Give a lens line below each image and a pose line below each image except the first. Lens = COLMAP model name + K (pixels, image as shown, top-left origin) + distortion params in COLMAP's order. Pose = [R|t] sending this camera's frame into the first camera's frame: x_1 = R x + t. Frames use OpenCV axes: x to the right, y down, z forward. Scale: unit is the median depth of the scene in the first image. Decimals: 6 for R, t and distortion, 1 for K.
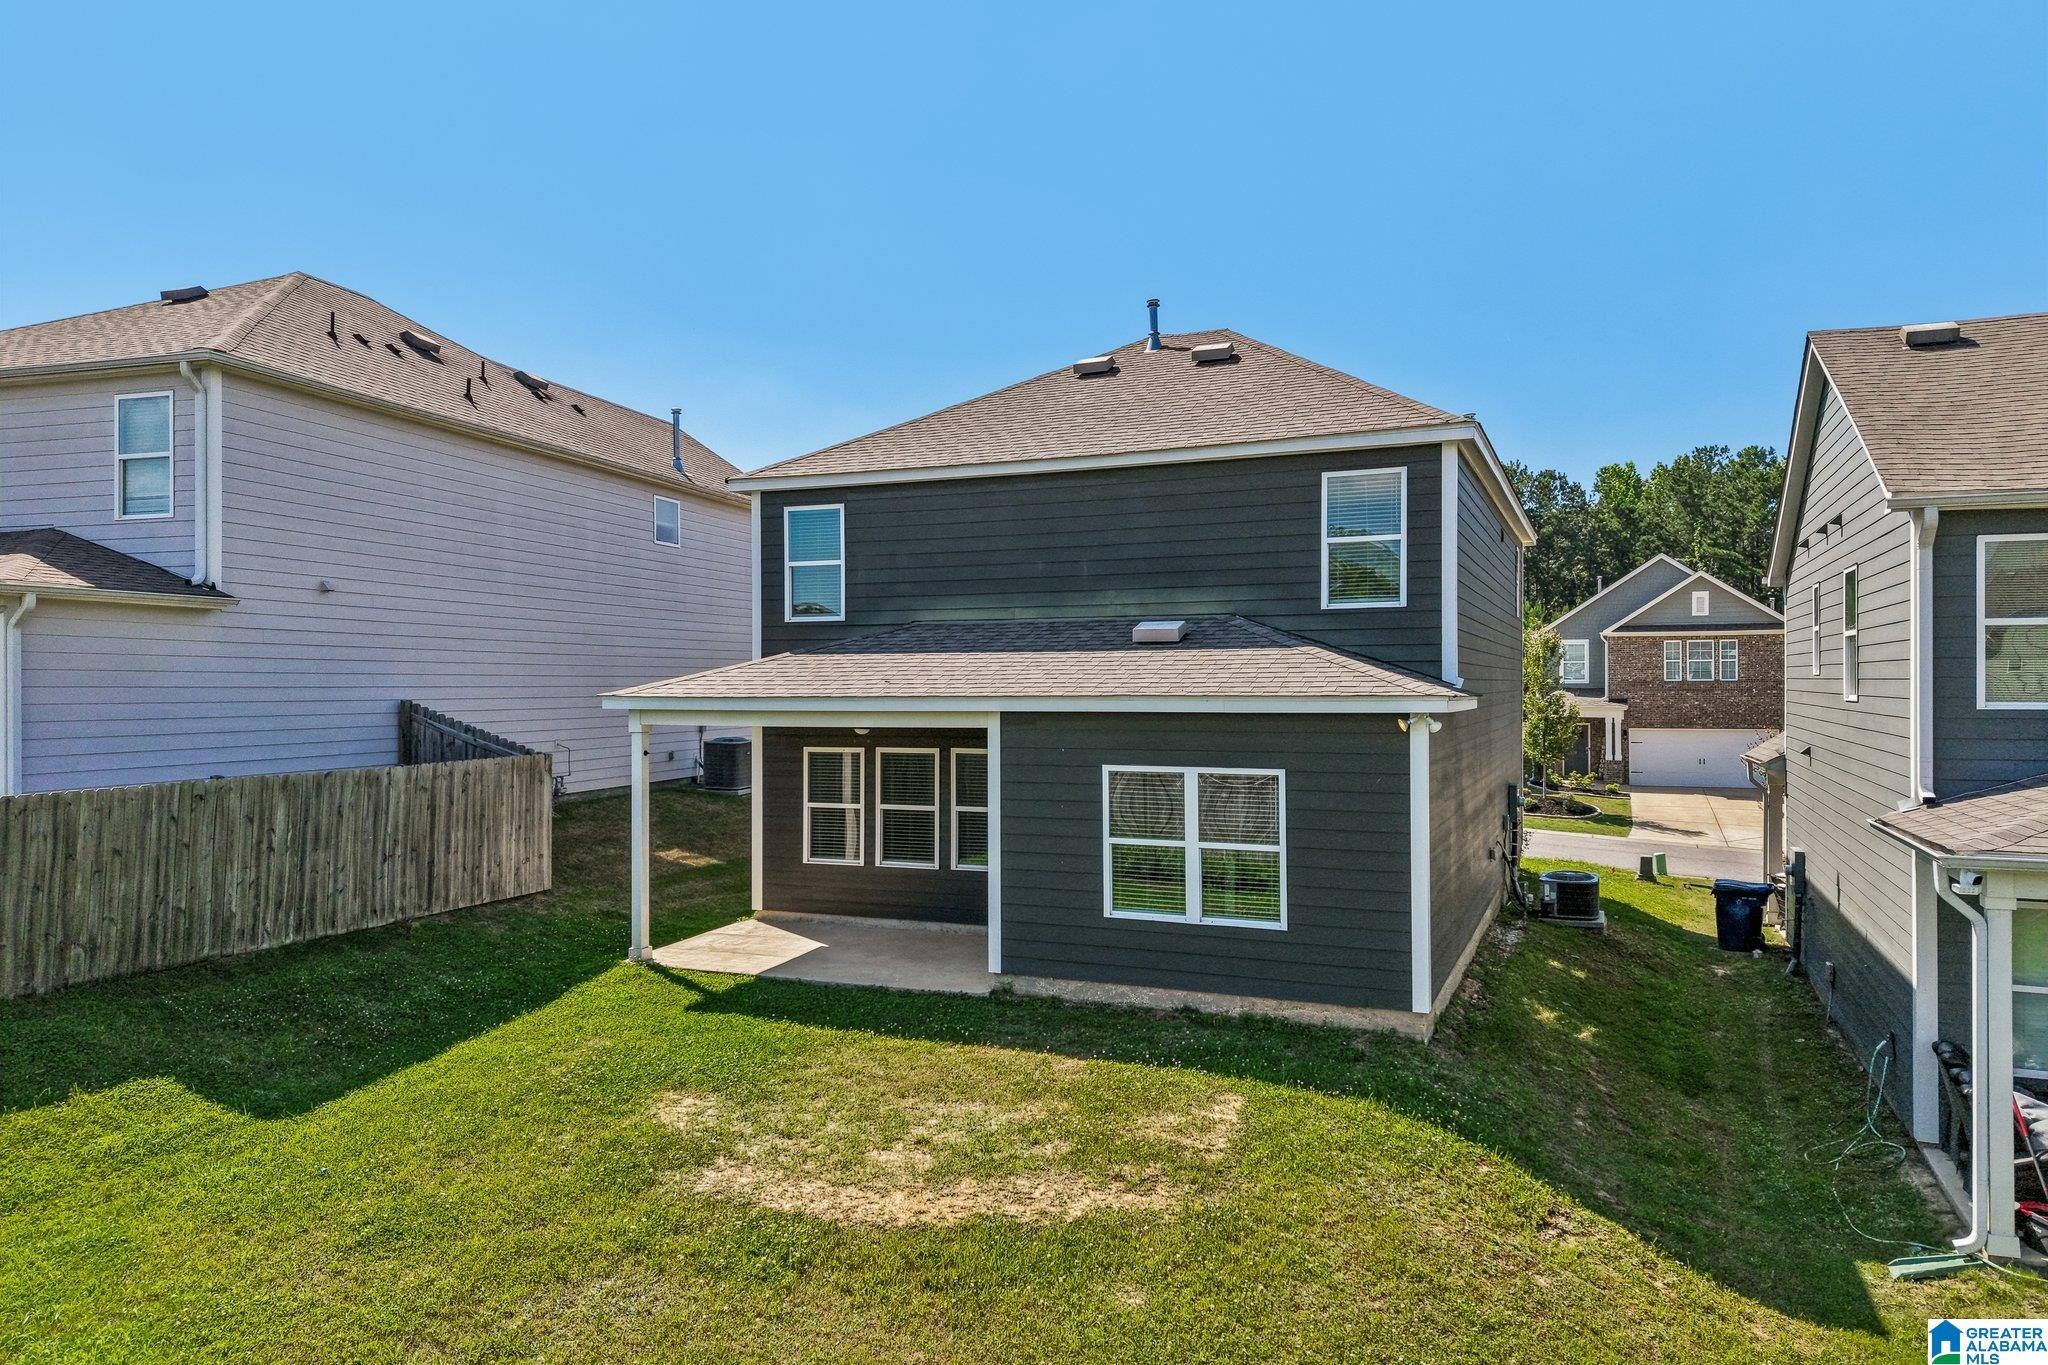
lens RADIAL K [[1388.0, 0, 1029.7], [0, 1388.0, 684.8], [0, 0, 1]] dist [0.021534, -0.004610]
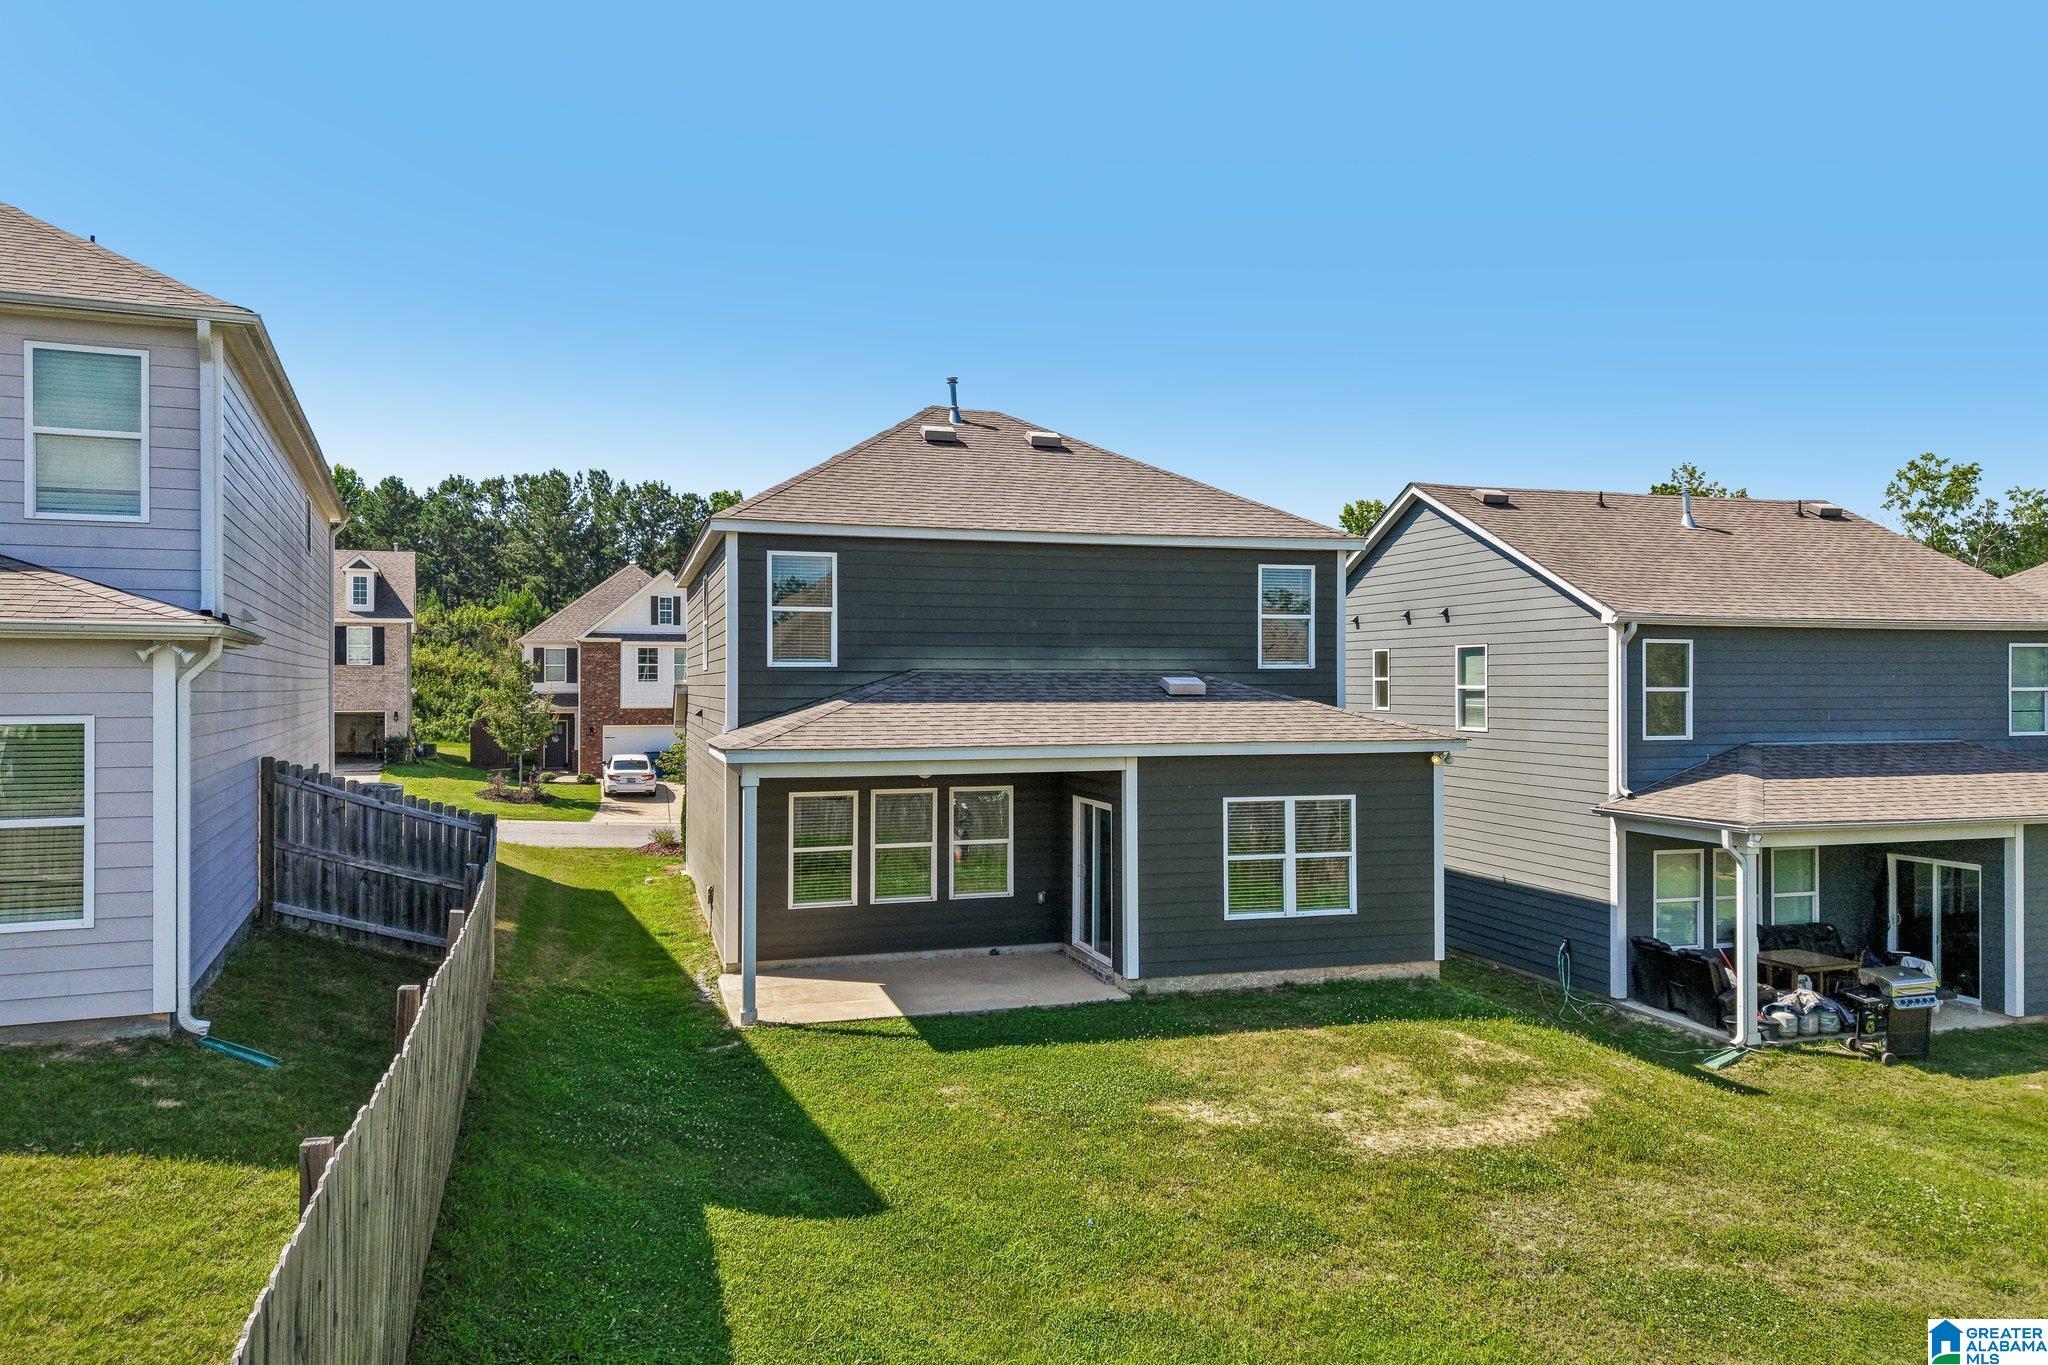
lens RADIAL K [[1388.0, 0, 1031.9], [0, 1388.0, 680.2], [0, 0, 1]] dist [0.021534, -0.004610]
pose [[0.761784, 0.005308, 0.647809, -0.883710], [-0.001287, 0.999977, -0.006680, -0.038832], [-0.647829, 0.004255, 0.761774, 0.164471]]
